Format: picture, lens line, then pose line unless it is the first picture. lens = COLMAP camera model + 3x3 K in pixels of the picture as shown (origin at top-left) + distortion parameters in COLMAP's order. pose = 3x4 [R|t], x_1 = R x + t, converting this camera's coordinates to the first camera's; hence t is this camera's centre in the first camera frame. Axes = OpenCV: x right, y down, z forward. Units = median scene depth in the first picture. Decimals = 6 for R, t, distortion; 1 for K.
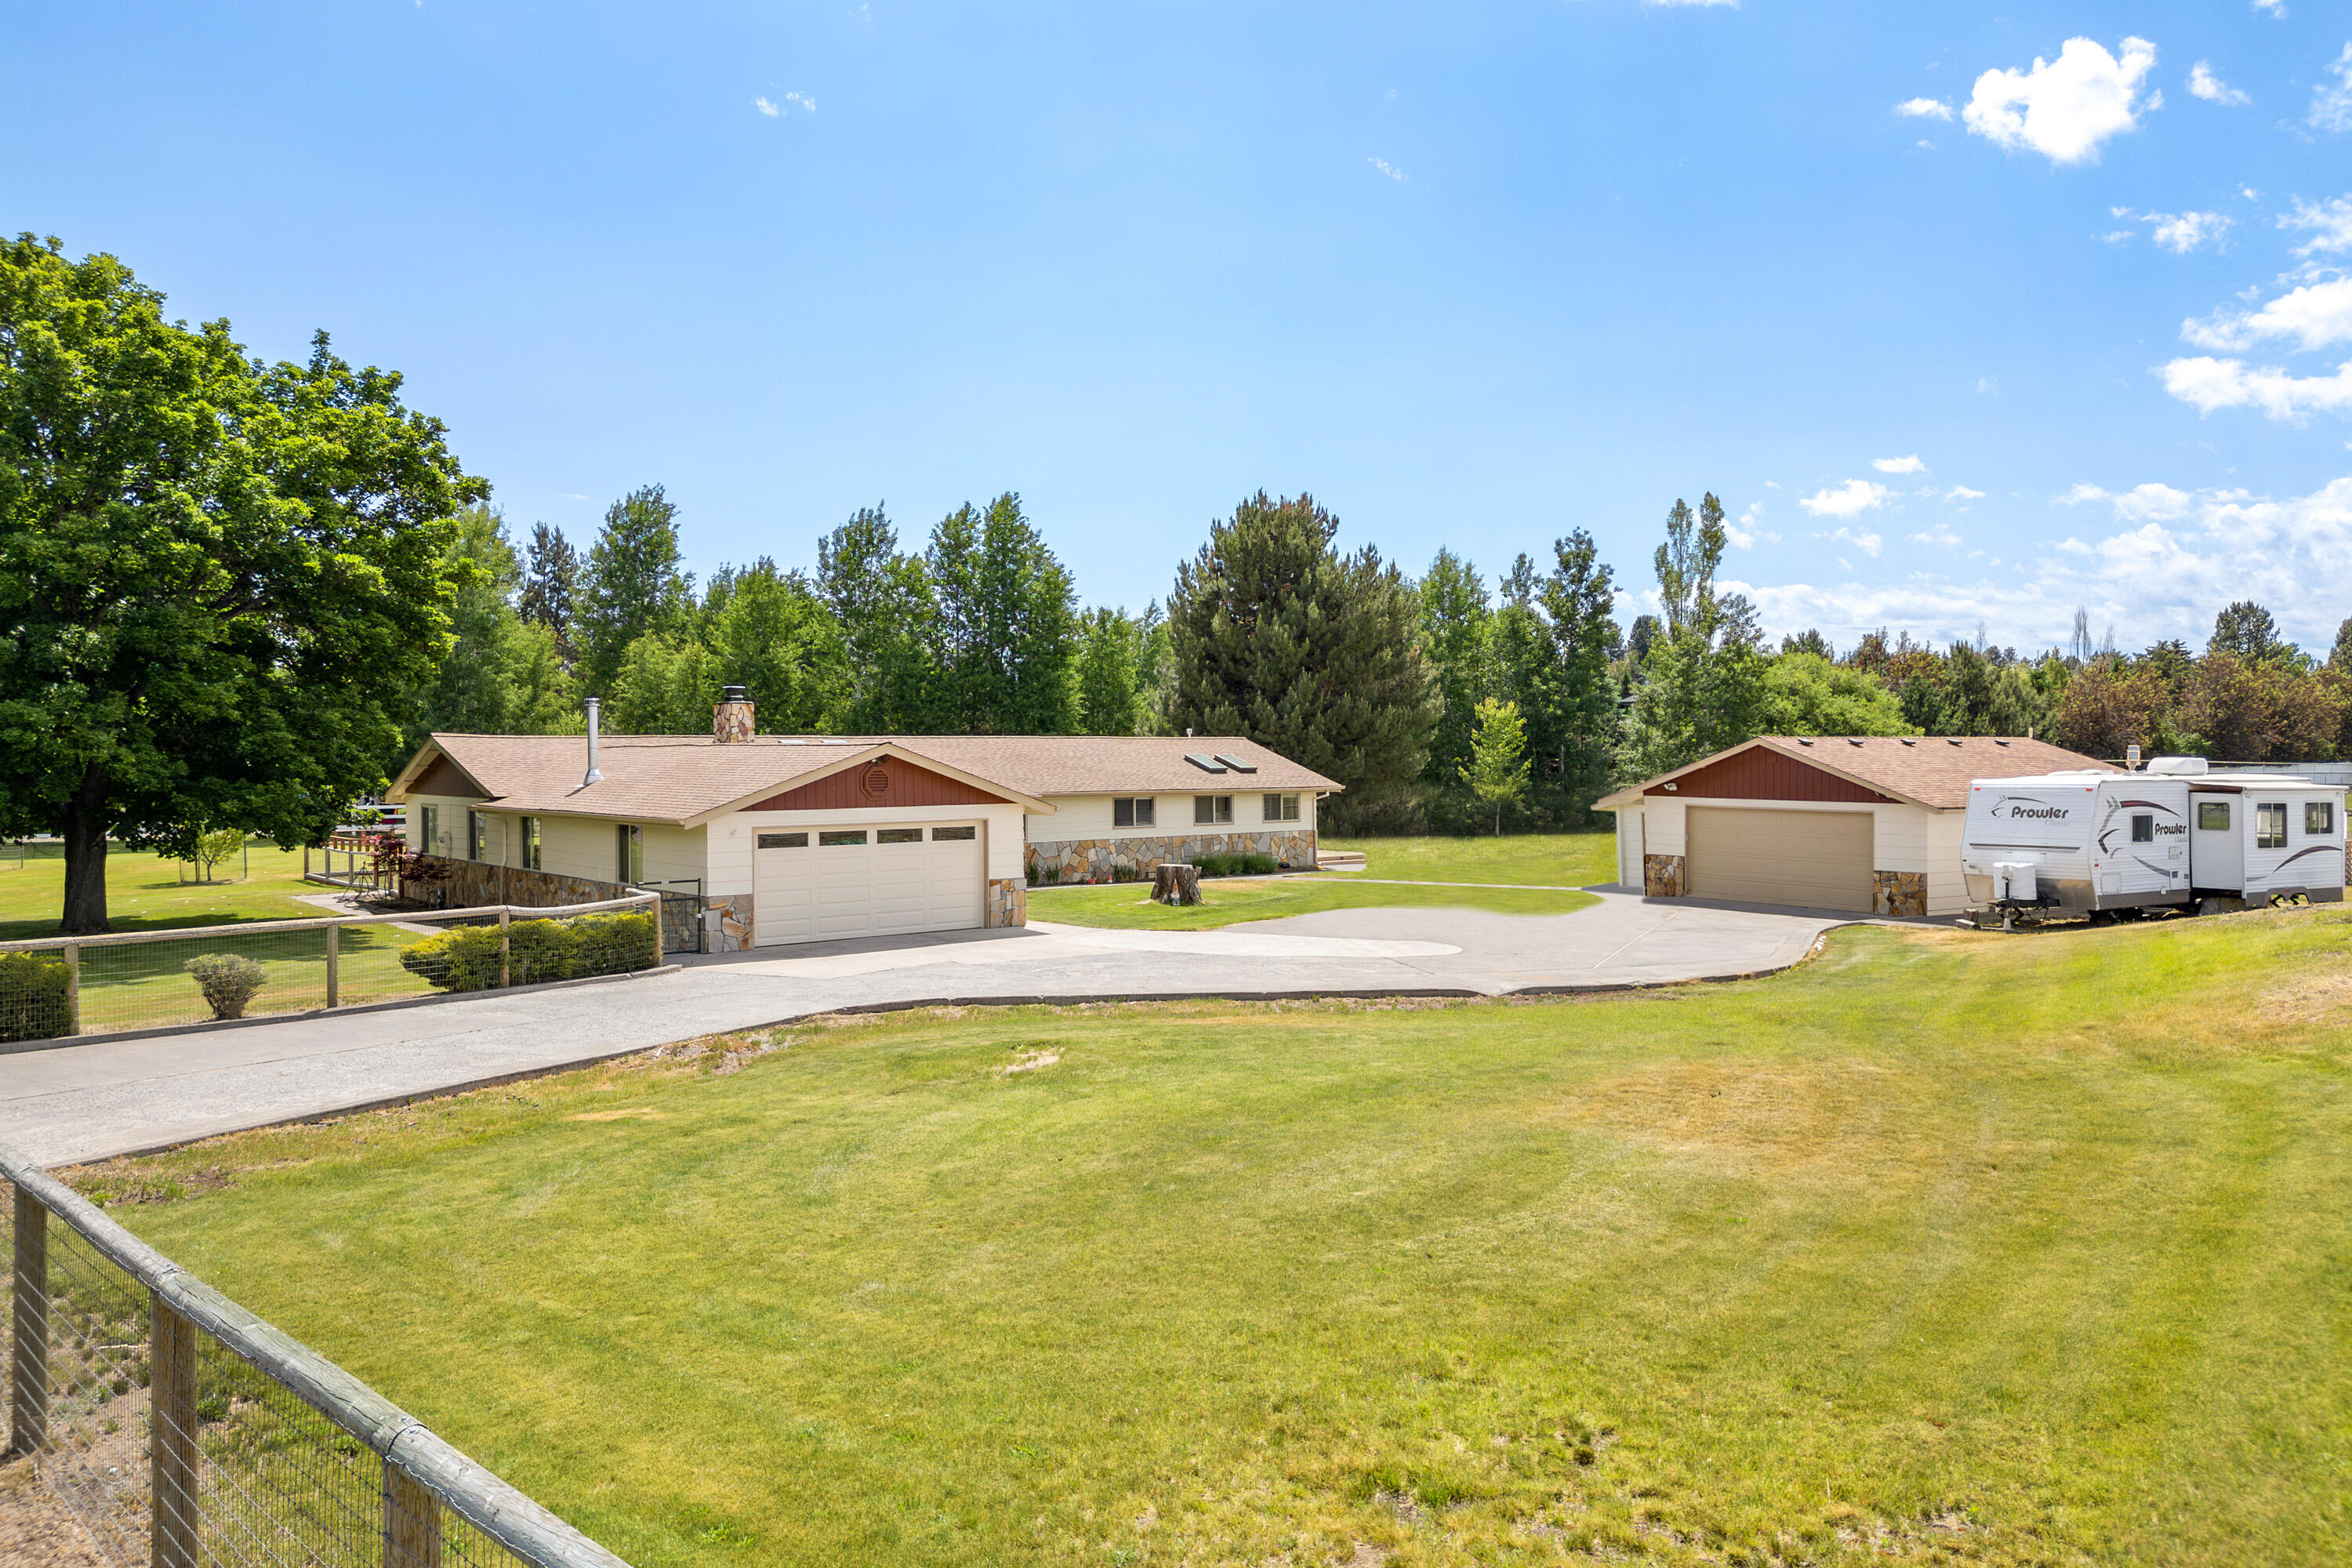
lens RADIAL K [[1627.9, 0, 1176.0], [0, 1627.9, 784.0], [0, 0, 1]] dist [0.090269, -0.089899]
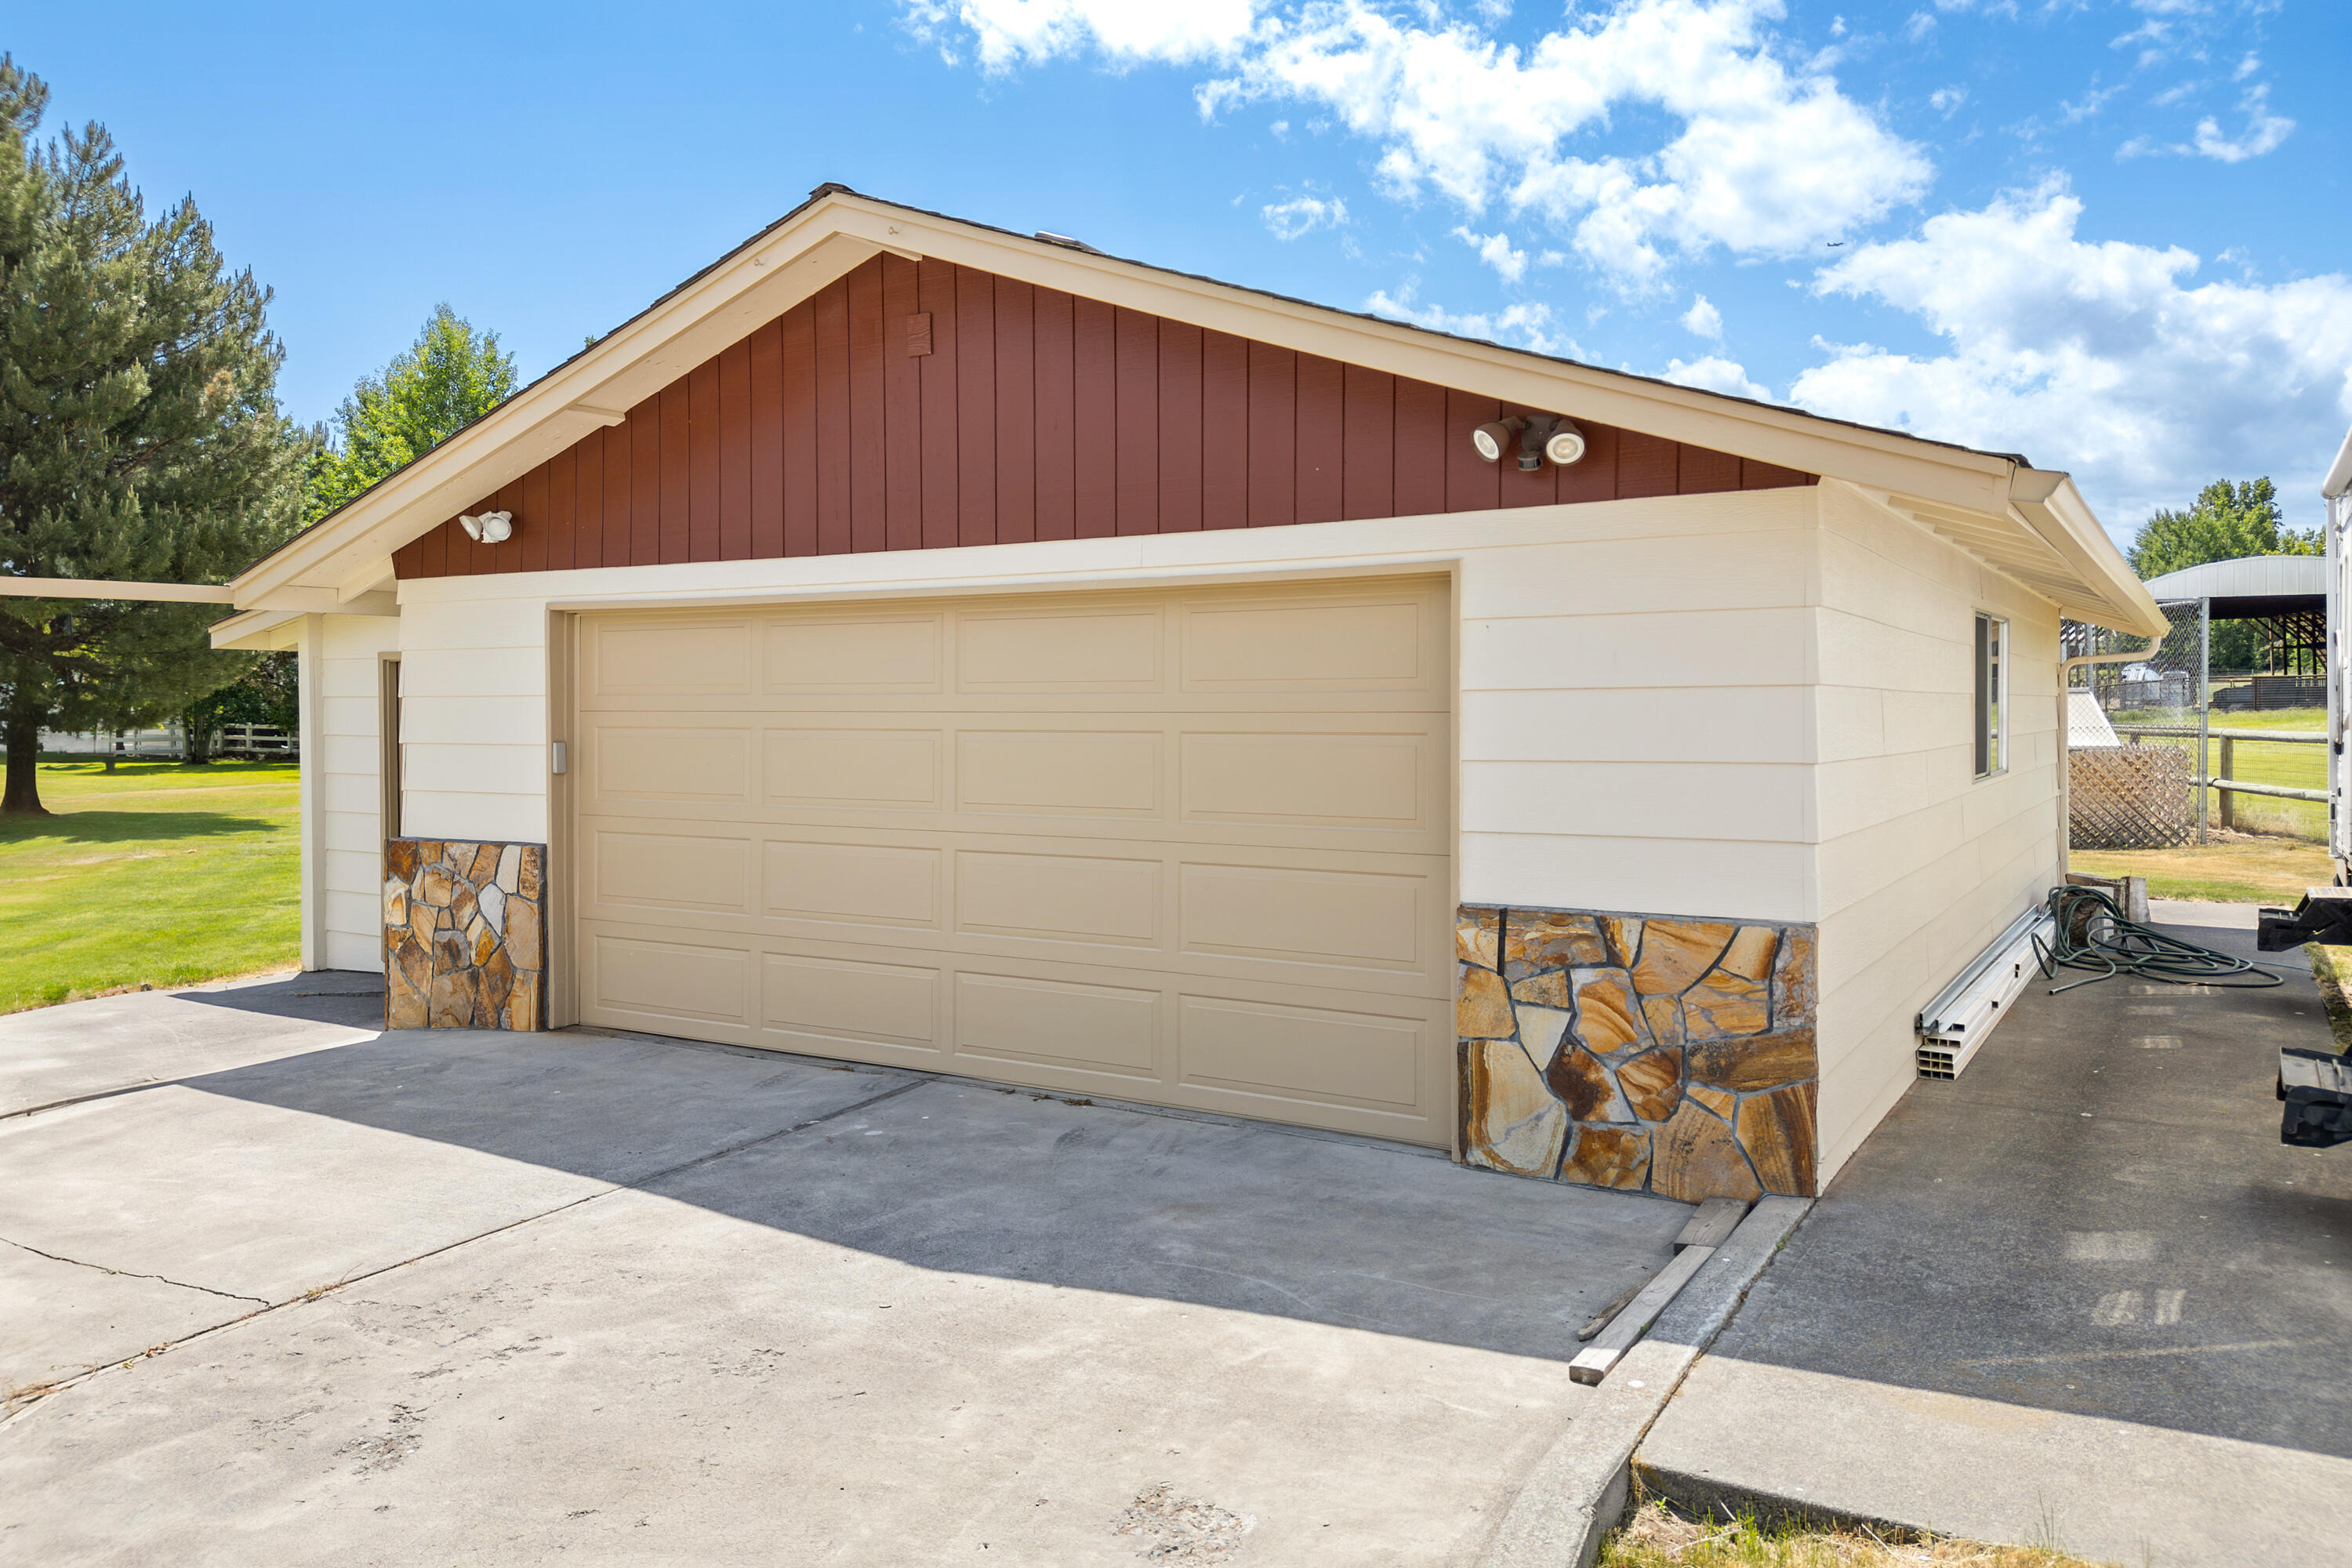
lens RADIAL K [[1627.9, 0, 1176.0], [0, 1627.9, 784.0], [0, 0, 1]] dist [0.090269, -0.089899]
pose [[0.891824, -0.024510, 0.451718, 0.285686], [0.011282, 0.999426, 0.031954, 0.030311], [-0.452242, -0.023401, 0.891588, 0.768758]]
